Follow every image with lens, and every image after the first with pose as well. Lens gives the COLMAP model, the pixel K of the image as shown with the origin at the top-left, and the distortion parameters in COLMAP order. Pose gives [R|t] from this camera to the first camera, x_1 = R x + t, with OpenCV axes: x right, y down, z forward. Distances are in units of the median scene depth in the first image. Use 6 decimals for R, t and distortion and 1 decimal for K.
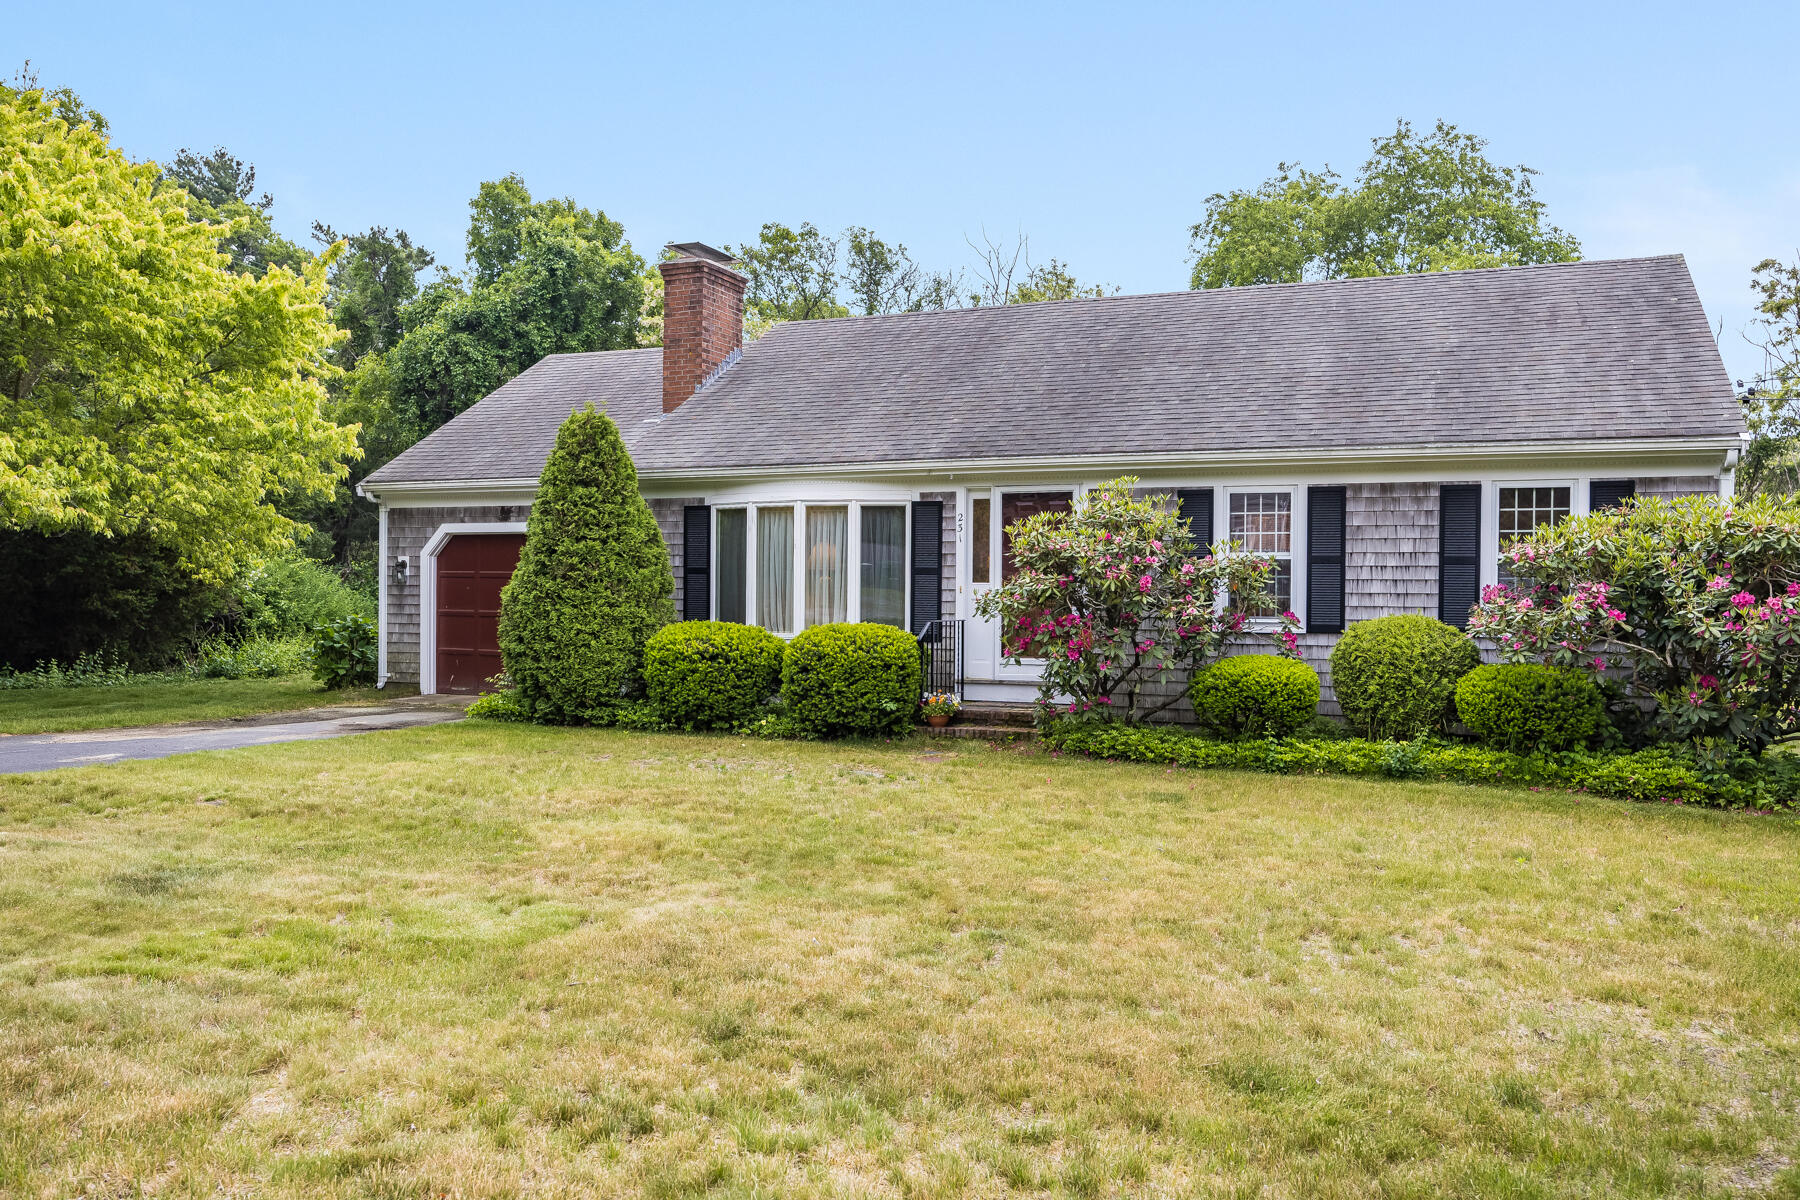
lens RADIAL K [[1373.5, 0, 900.0], [0, 1373.5, 600.0], [0, 0, 1]] dist [-0.023893, 0.027666]
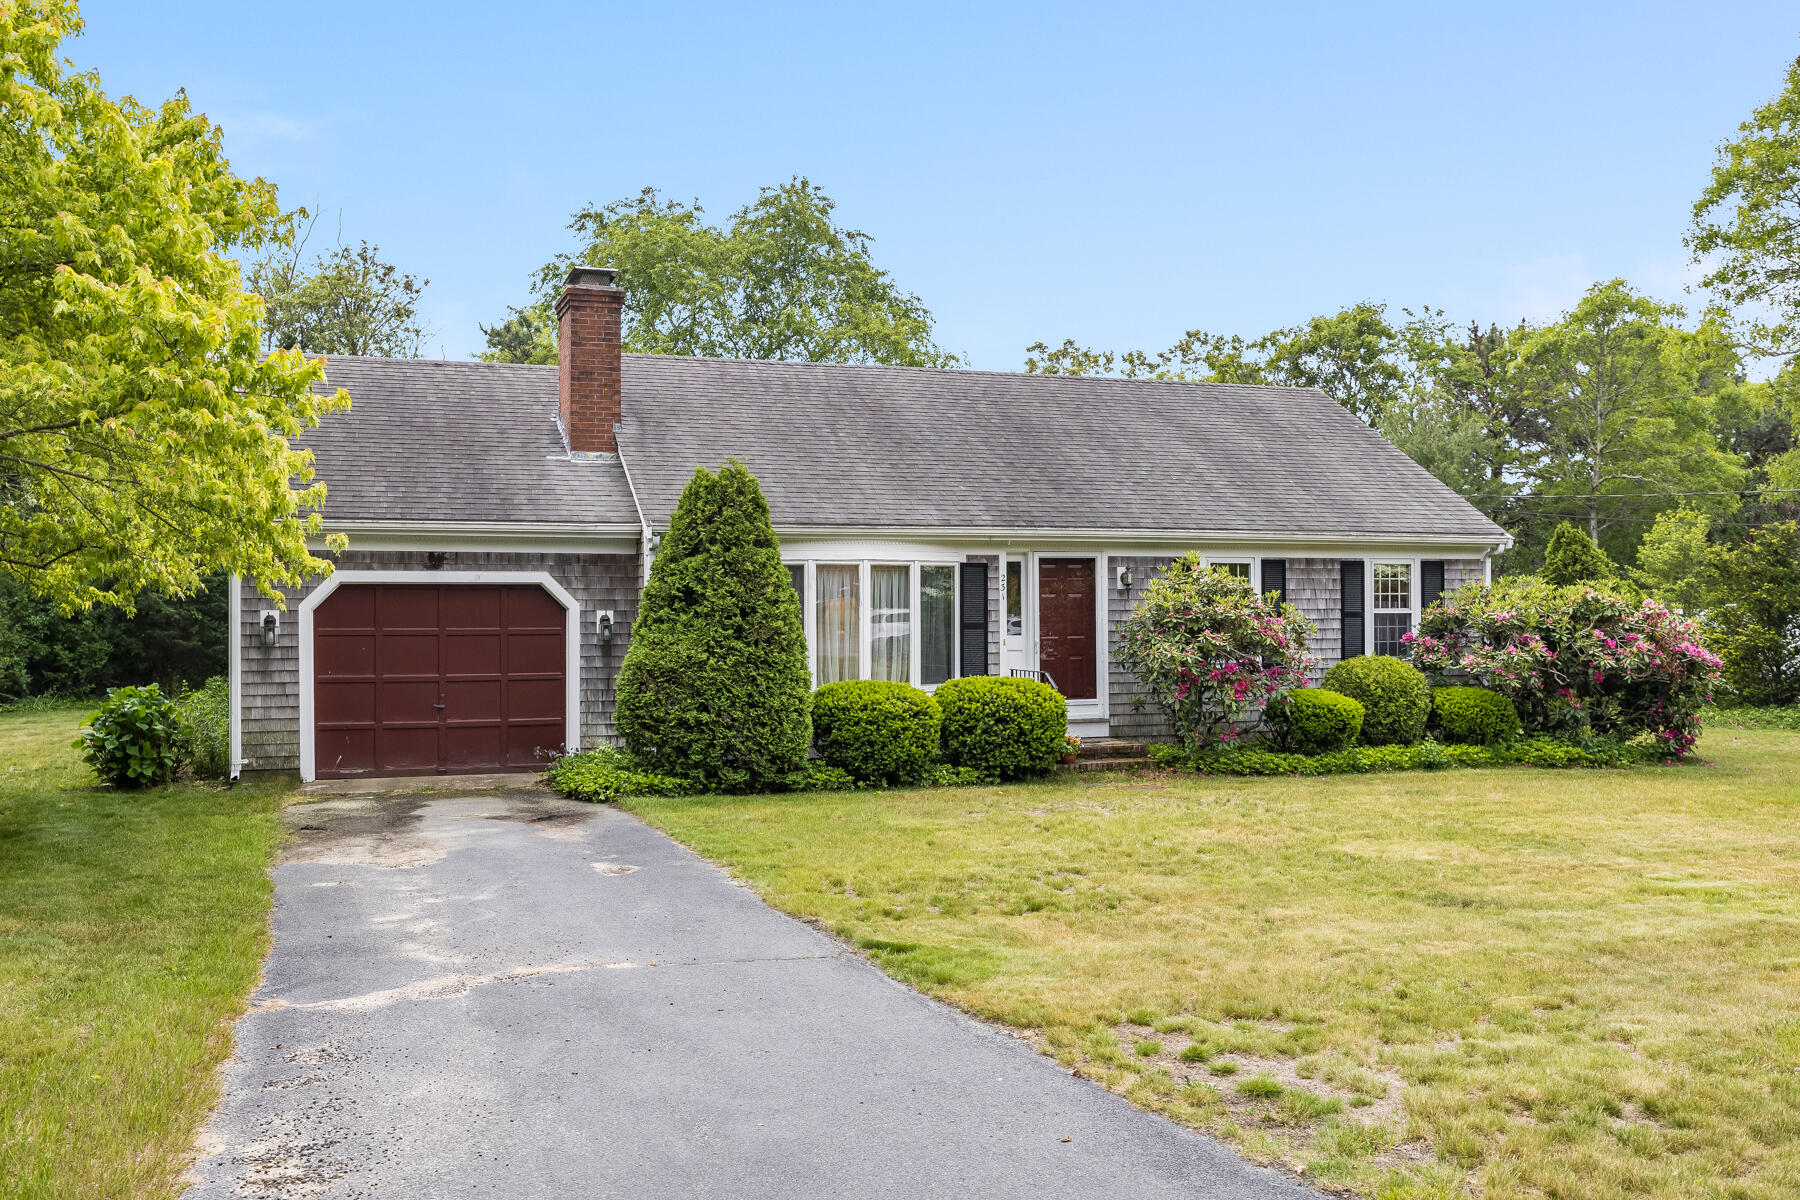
lens RADIAL K [[1553.8, 0, 889.3], [0, 1553.8, 594.7], [0, 0, 1]] dist [-0.024254, -0.003492]
pose [[0.744028, -0.006397, 0.668118, -0.910265], [0.011374, 0.999931, -0.003093, -0.045003], [-0.668052, 0.009900, 0.744049, 0.118841]]
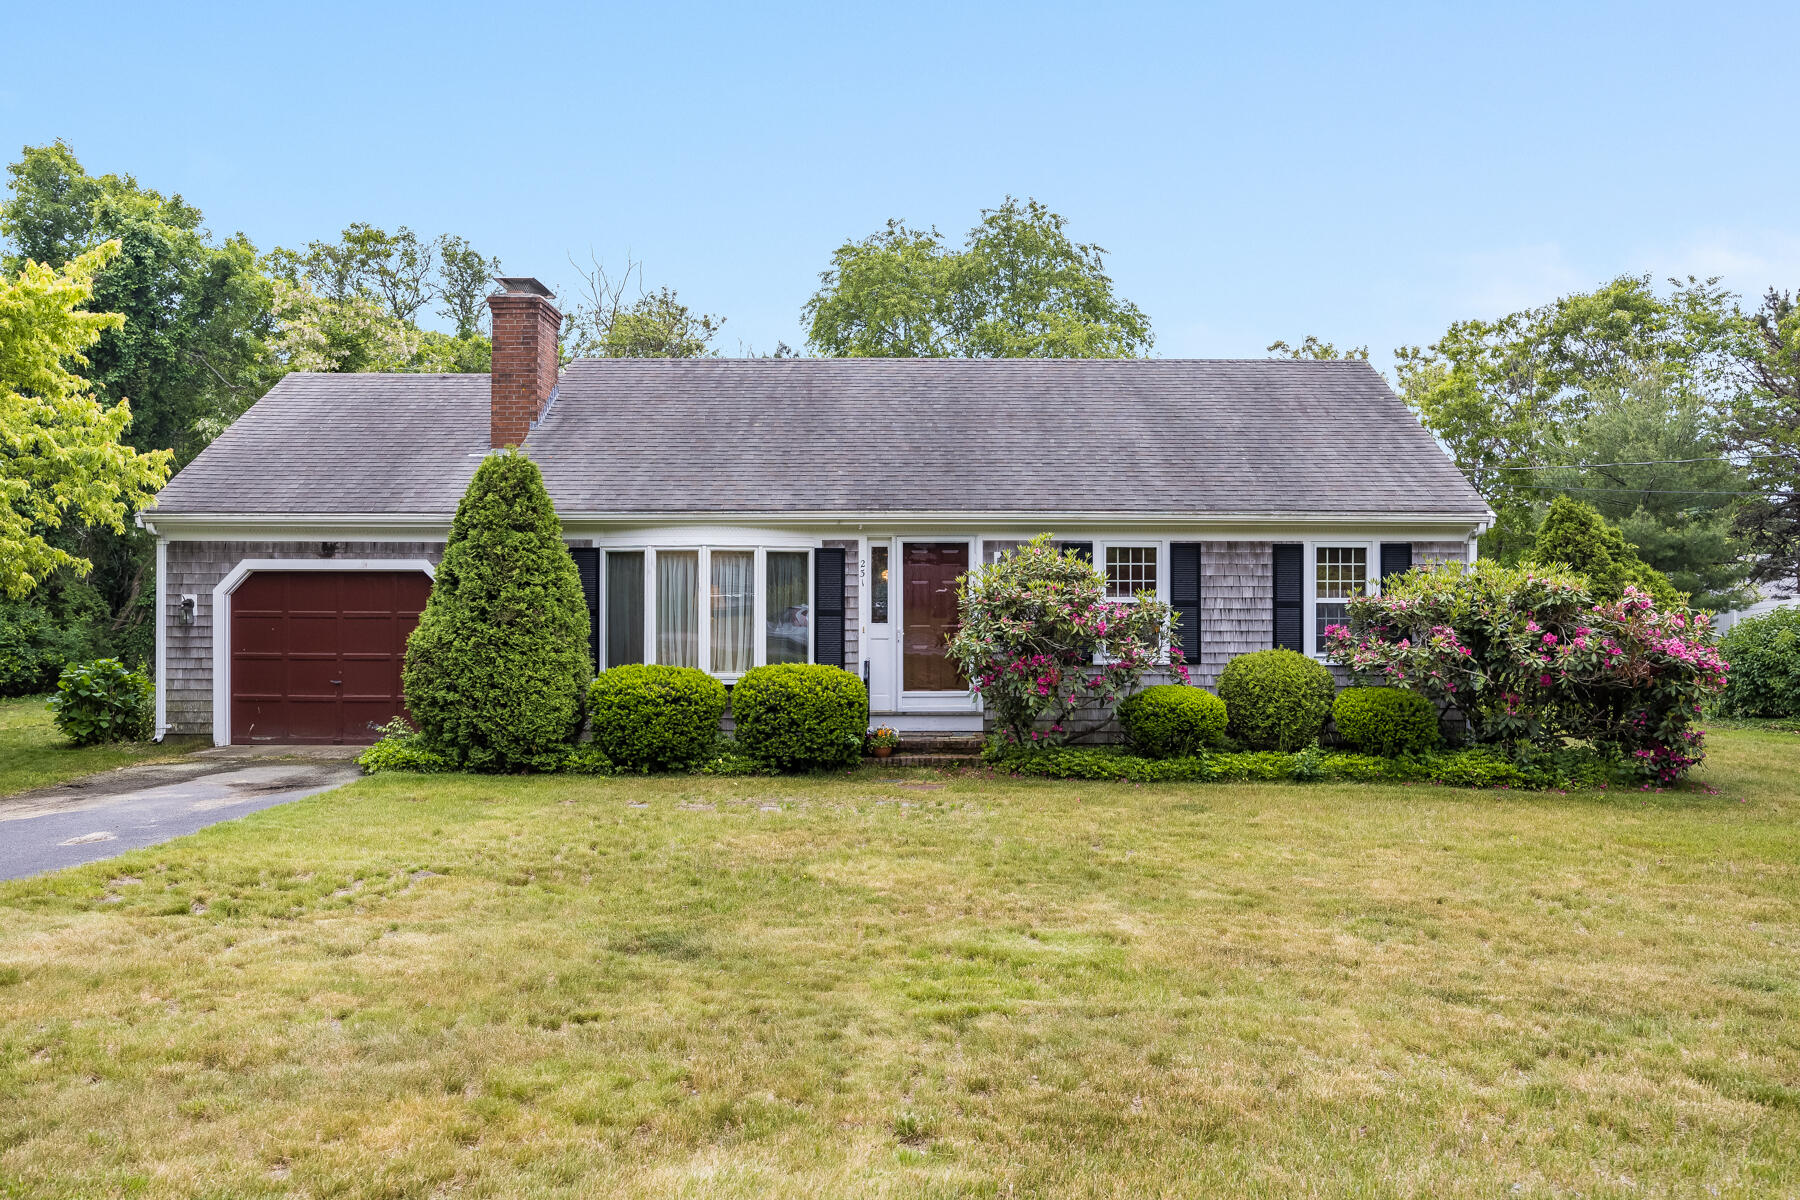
lens RADIAL K [[1373.5, 0, 900.0], [0, 1373.5, 600.0], [0, 0, 1]] dist [-0.023893, 0.027666]
pose [[0.922879, -0.004675, 0.385062, -0.362600], [0.007589, 0.999953, -0.006049, -0.025270], [-0.385016, 0.008505, 0.922871, -0.019821]]
